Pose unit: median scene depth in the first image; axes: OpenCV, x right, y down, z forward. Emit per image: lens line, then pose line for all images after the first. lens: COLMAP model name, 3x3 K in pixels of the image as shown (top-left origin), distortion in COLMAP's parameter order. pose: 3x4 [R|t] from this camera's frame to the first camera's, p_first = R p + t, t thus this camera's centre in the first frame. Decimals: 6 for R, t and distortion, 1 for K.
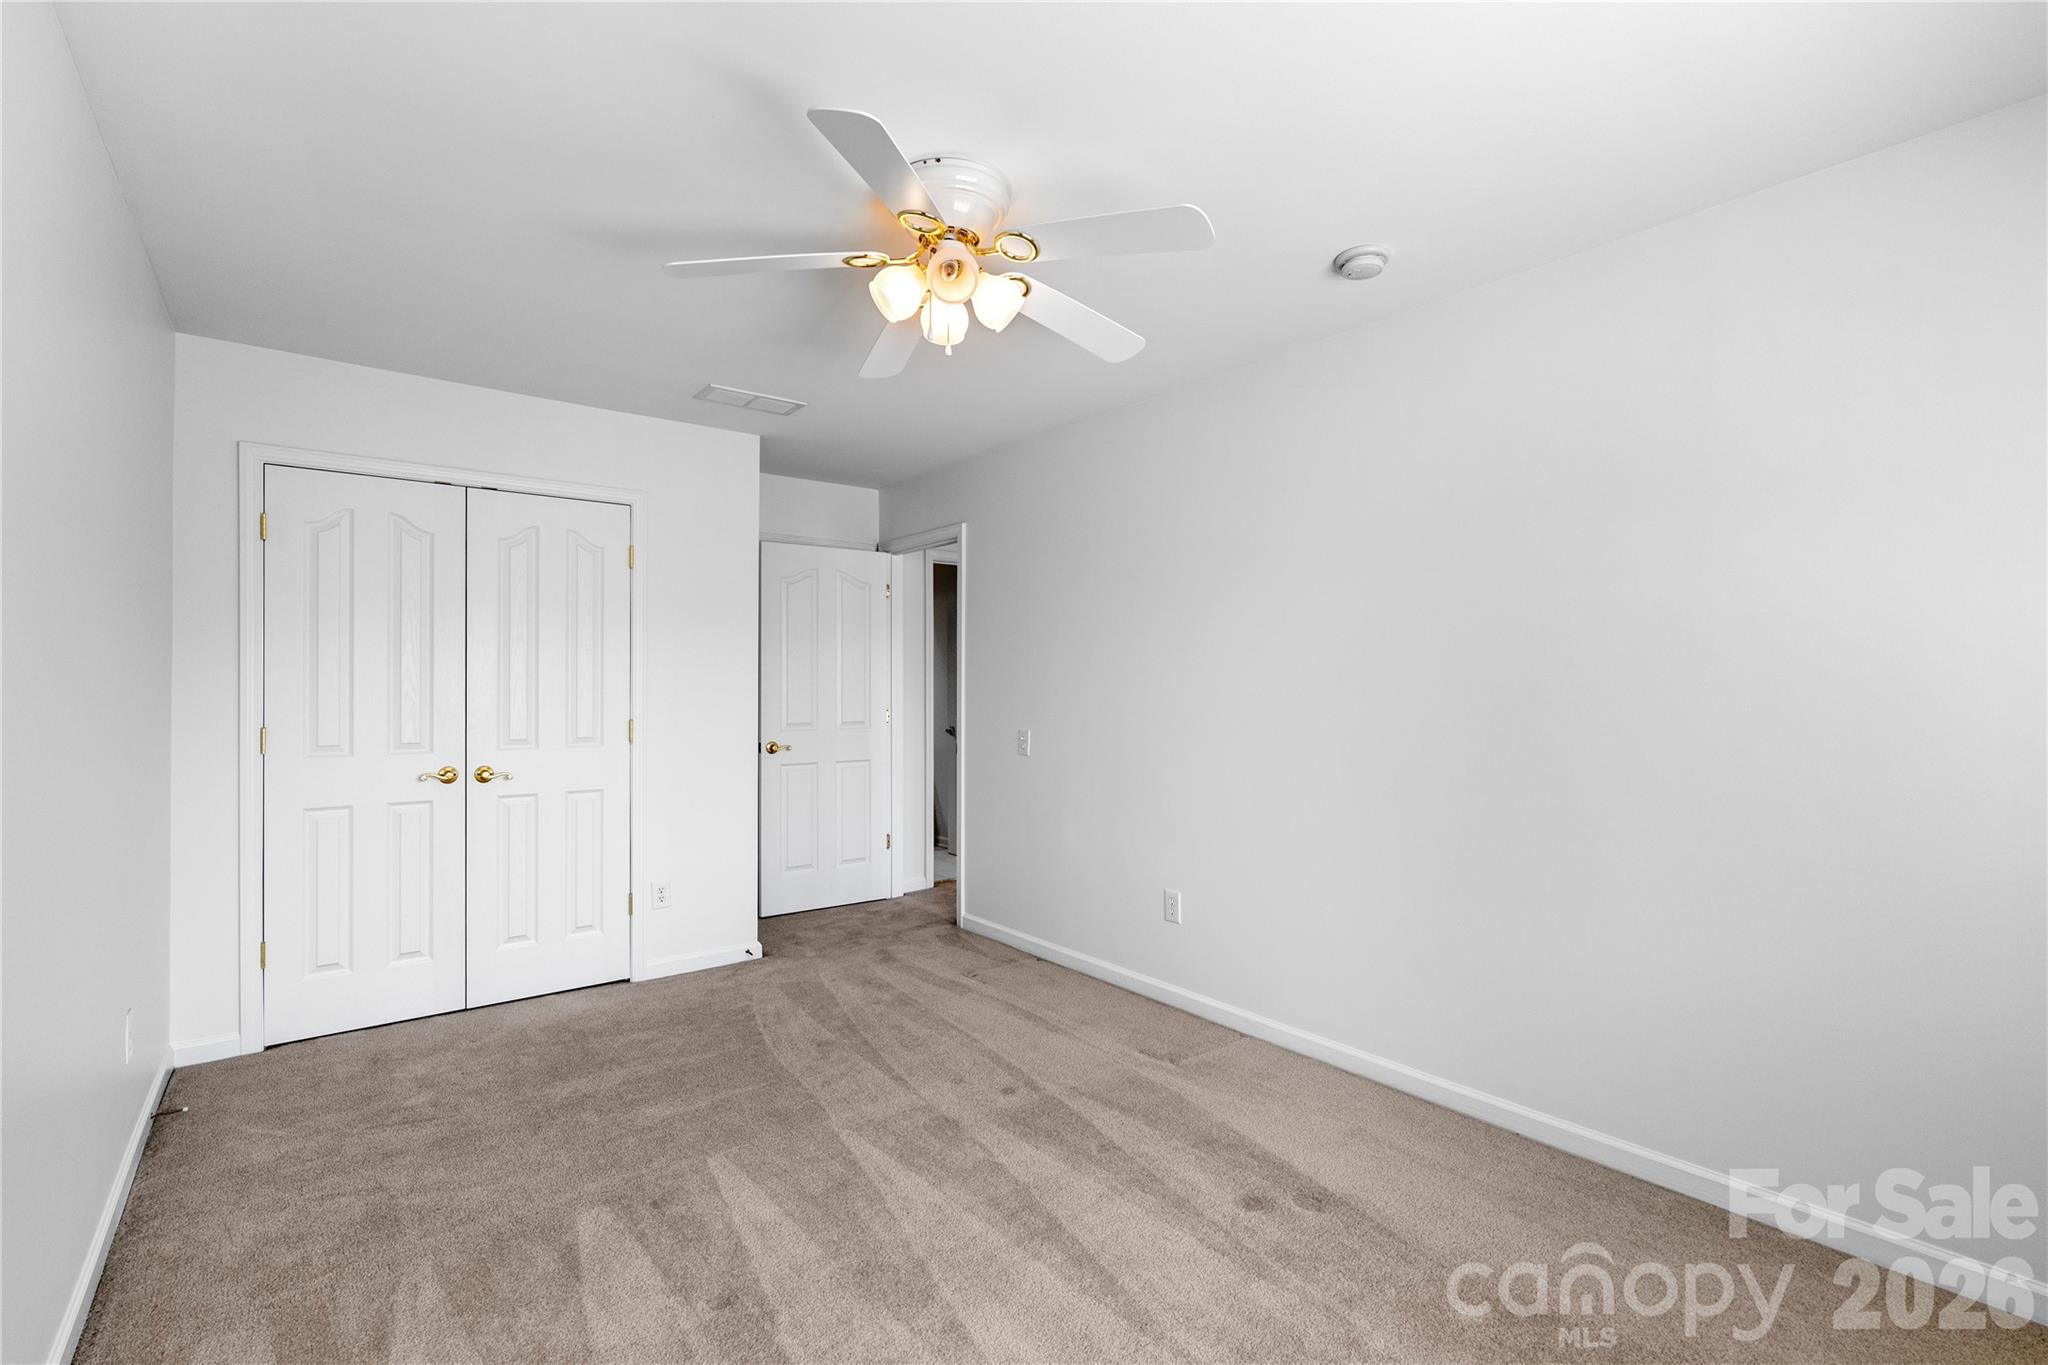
lens RADIAL K [[897.3, 0, 1008.6], [0, 897.3, 683.5], [0, 0, 1]] dist [-0.005476, 0.000476]
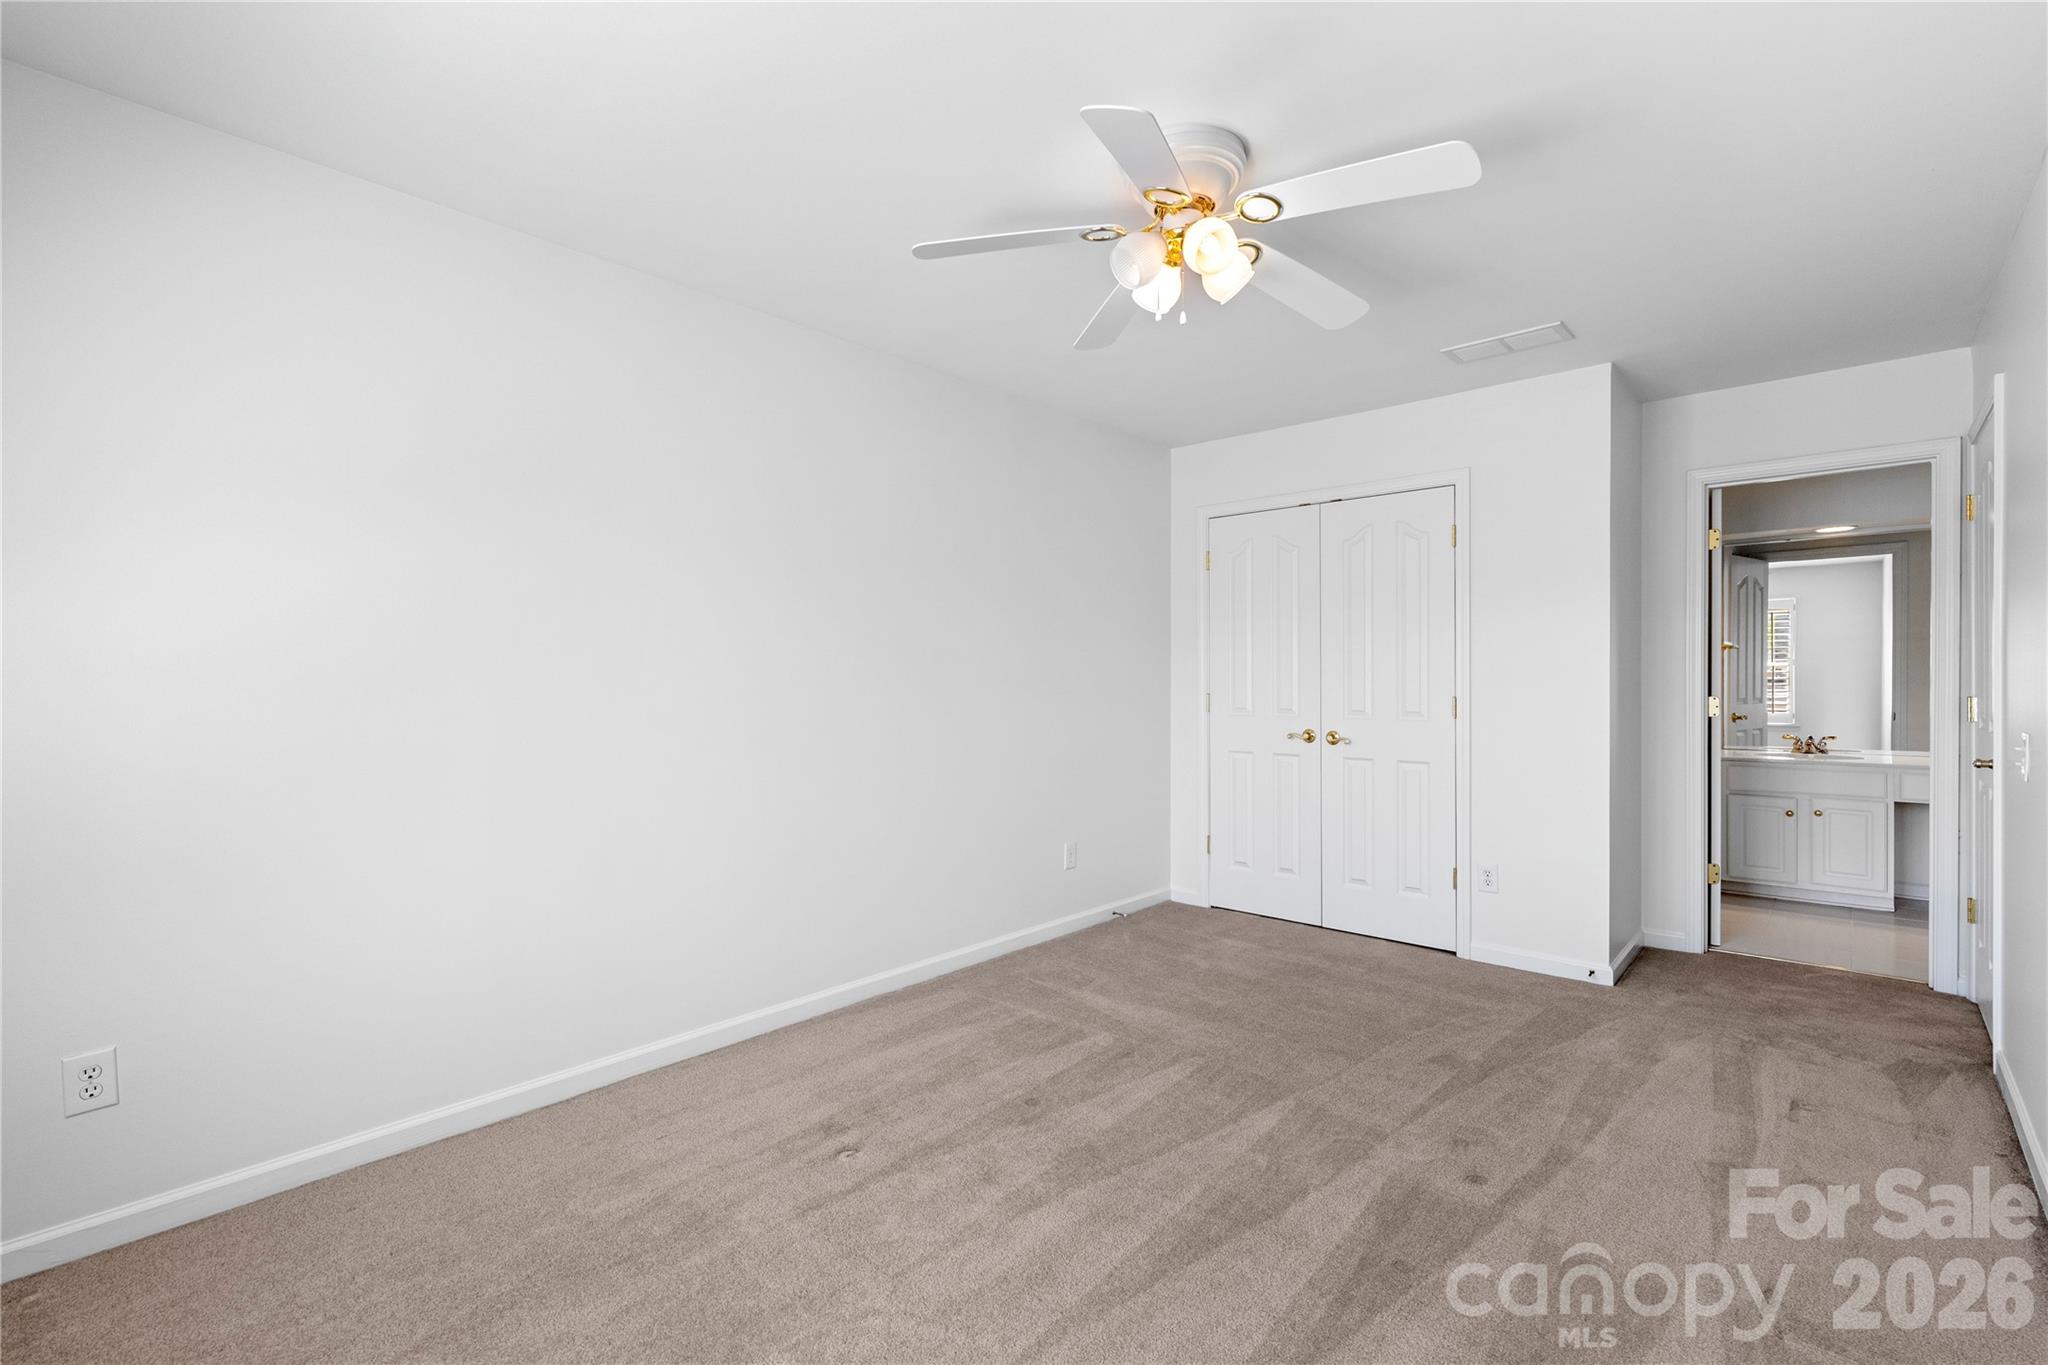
lens RADIAL K [[897.3, 0, 1007.1], [0, 897.3, 663.4], [0, 0, 1]] dist [-0.005476, 0.000476]
pose [[0.186202, -0.006976, -0.982487, 0.498153], [0.013195, 0.999902, -0.004599, 0.000836], [0.982423, -0.012108, 0.186276, 0.327950]]
